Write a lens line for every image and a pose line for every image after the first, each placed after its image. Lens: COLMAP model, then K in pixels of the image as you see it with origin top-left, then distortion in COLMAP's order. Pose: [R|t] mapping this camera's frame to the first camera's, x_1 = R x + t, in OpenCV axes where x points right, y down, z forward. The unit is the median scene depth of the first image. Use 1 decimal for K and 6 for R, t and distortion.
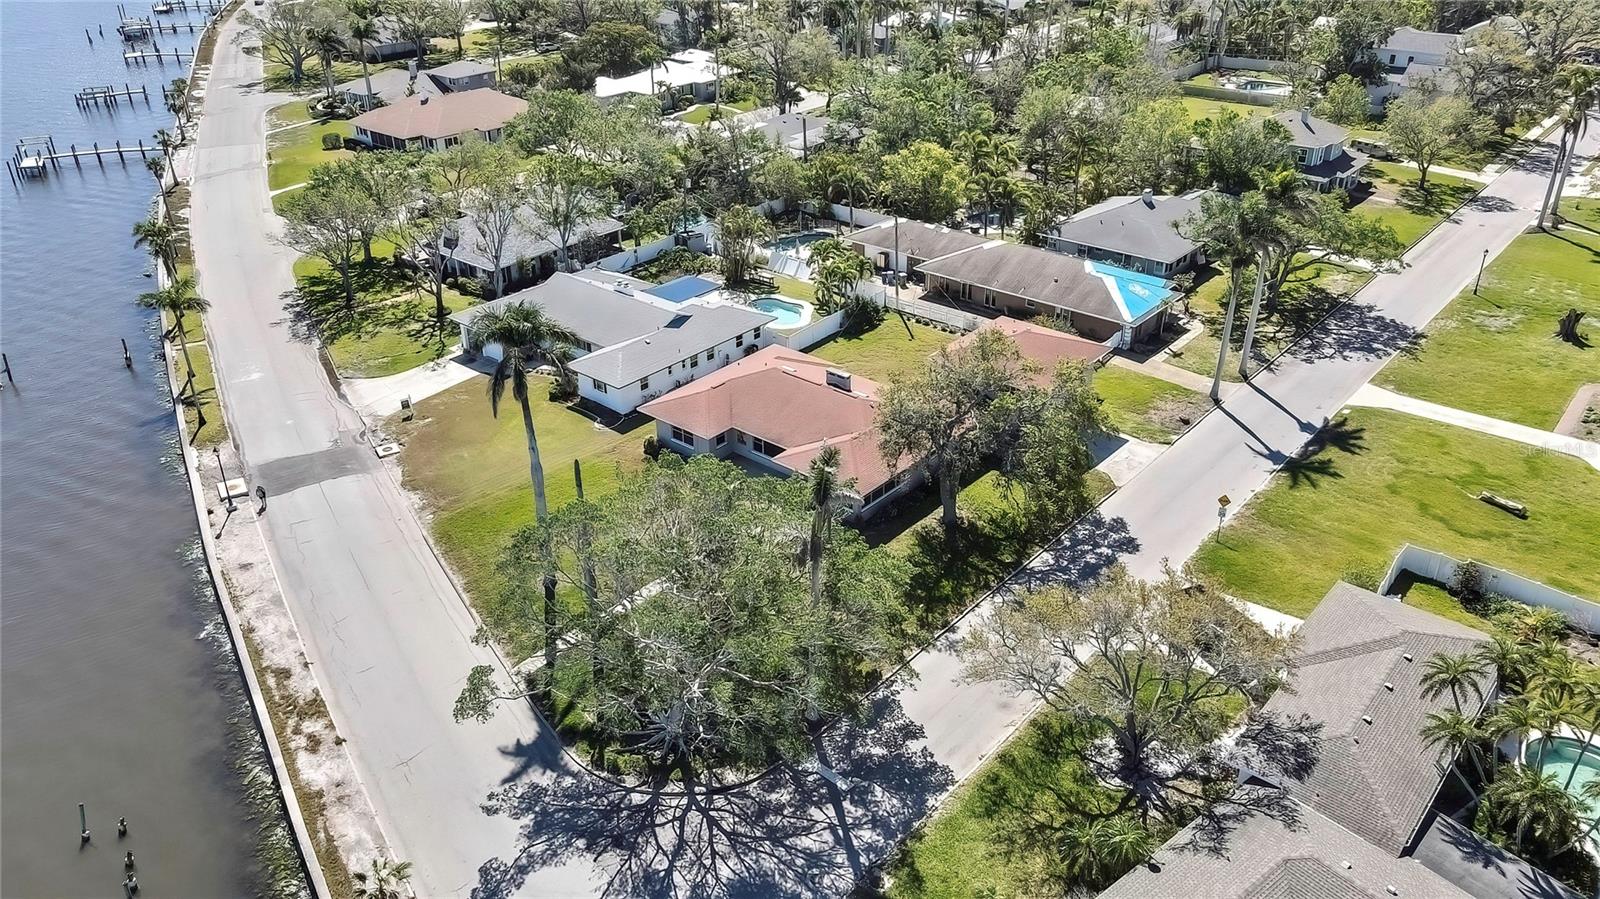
lens RADIAL K [[1174.1, 0, 796.5], [0, 1174.1, 456.4], [0, 0, 1]] dist [0.009117, 0.009205]
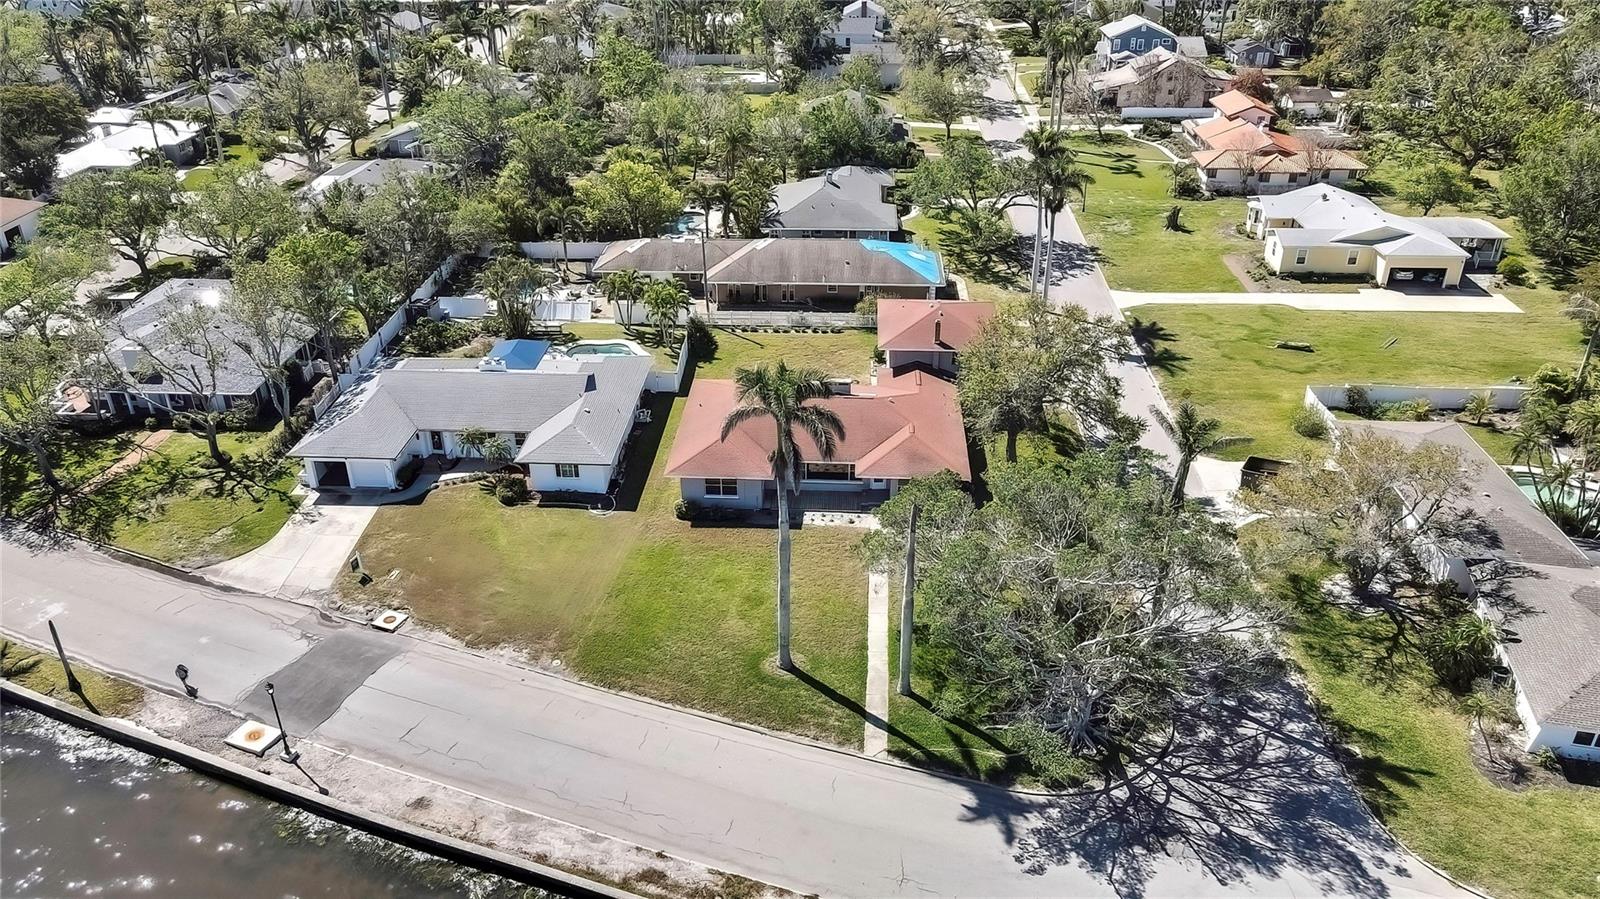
lens RADIAL K [[1174.1, 0, 796.5], [0, 1174.1, 456.4], [0, 0, 1]] dist [0.009117, 0.009205]
pose [[0.792188, -0.283738, 0.540306, -0.550300], [0.289331, 0.954139, 0.076847, -0.096609], [-0.537332, 0.095450, 0.837952, 0.184226]]
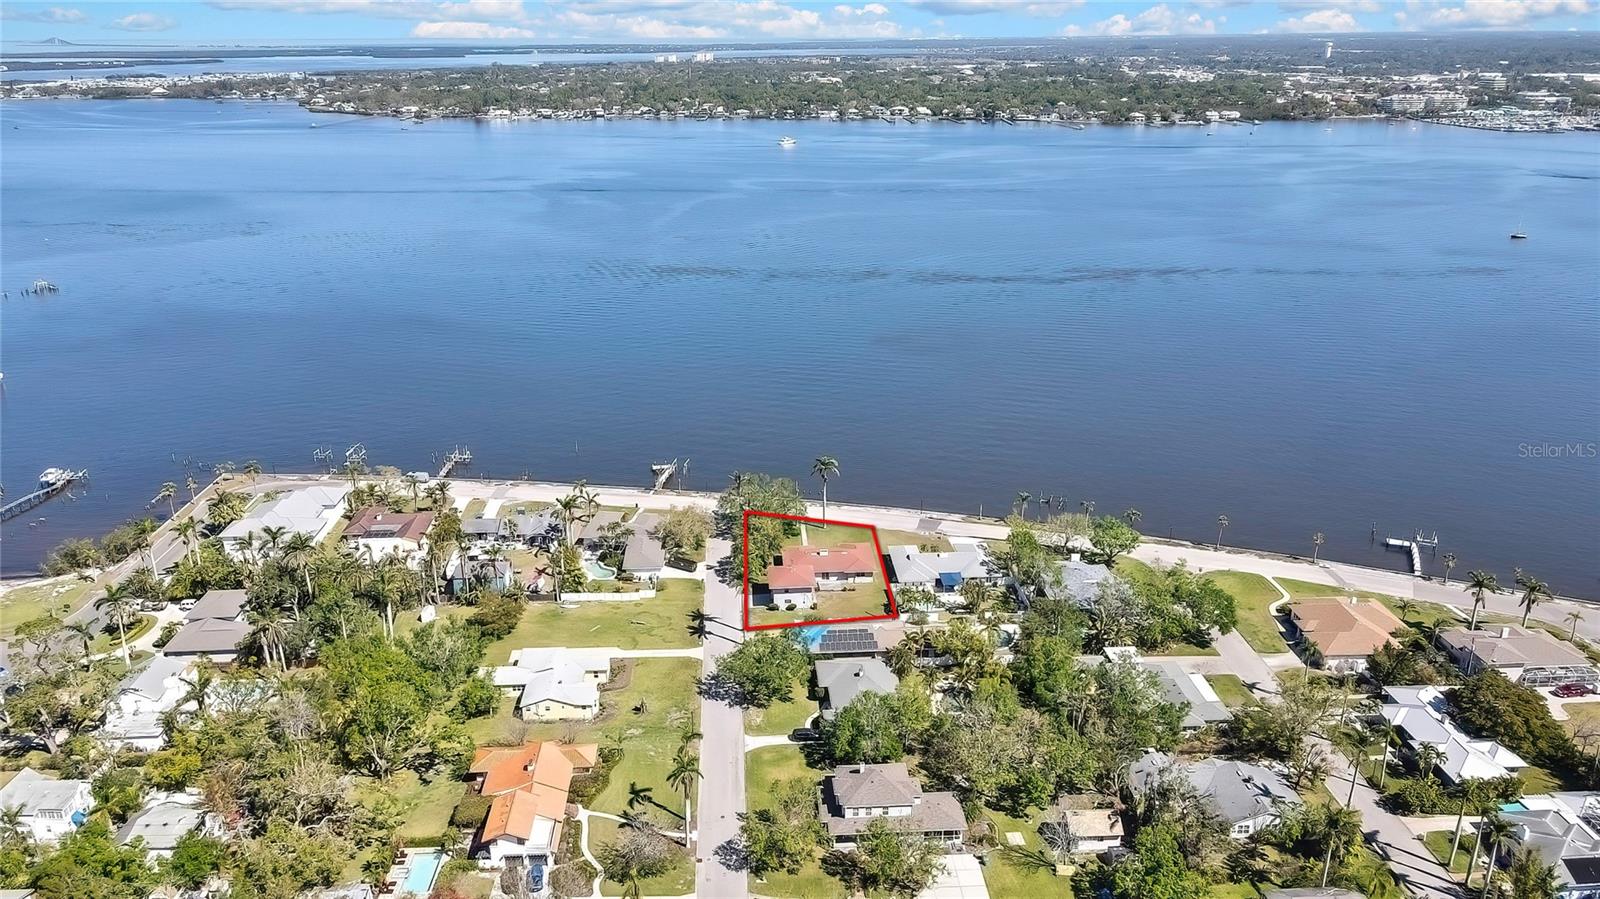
lens RADIAL K [[1174.1, 0, 796.5], [0, 1174.1, 456.4], [0, 0, 1]] dist [0.009117, 0.009205]
pose [[-0.716010, 0.255994, -0.649458, 2.028880], [-0.322645, 0.703655, 0.633064, -2.176931], [0.619055, 0.662825, -0.421229, 2.089069]]
